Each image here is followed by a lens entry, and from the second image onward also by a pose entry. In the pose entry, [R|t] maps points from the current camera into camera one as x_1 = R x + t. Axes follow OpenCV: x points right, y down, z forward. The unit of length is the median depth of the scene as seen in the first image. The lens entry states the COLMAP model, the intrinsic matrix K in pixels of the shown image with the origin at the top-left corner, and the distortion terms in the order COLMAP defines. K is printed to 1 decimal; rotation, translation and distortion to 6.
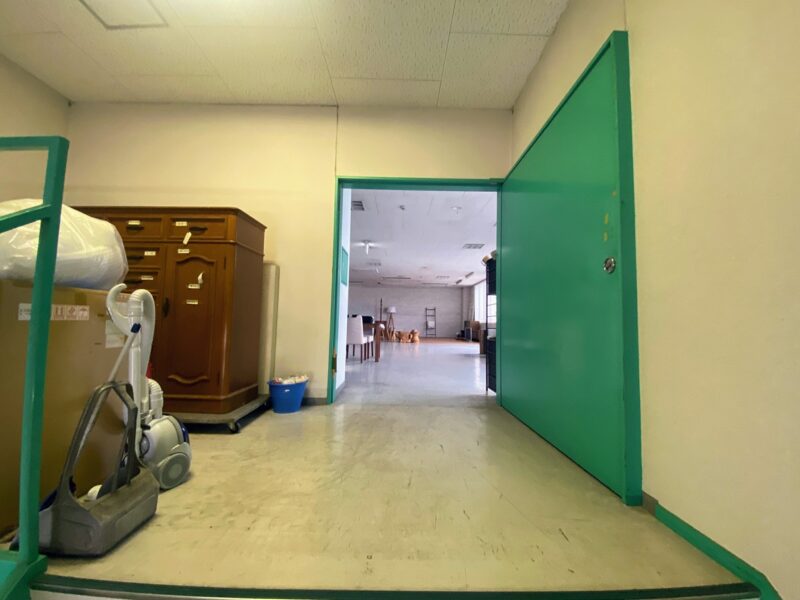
lens RADIAL K [[323.2, 0, 400.0], [0, 323.2, 300.0], [0, 0, 1]] dist [0.000683, 0.000006]
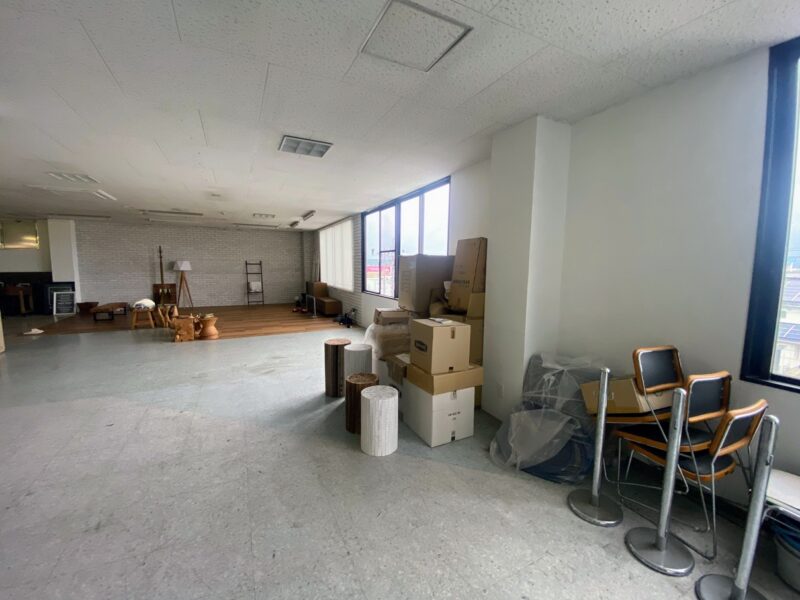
lens RADIAL K [[328.6, 0, 400.0], [0, 328.6, 300.0], [0, 0, 1]] dist [-0.003815, -0.000775]
pose [[0.900588, -0.055031, 0.431177, 0.076511], [-0.025927, 0.983387, 0.179662, -0.028730], [-0.433900, -0.172980, 0.884199, 0.286735]]
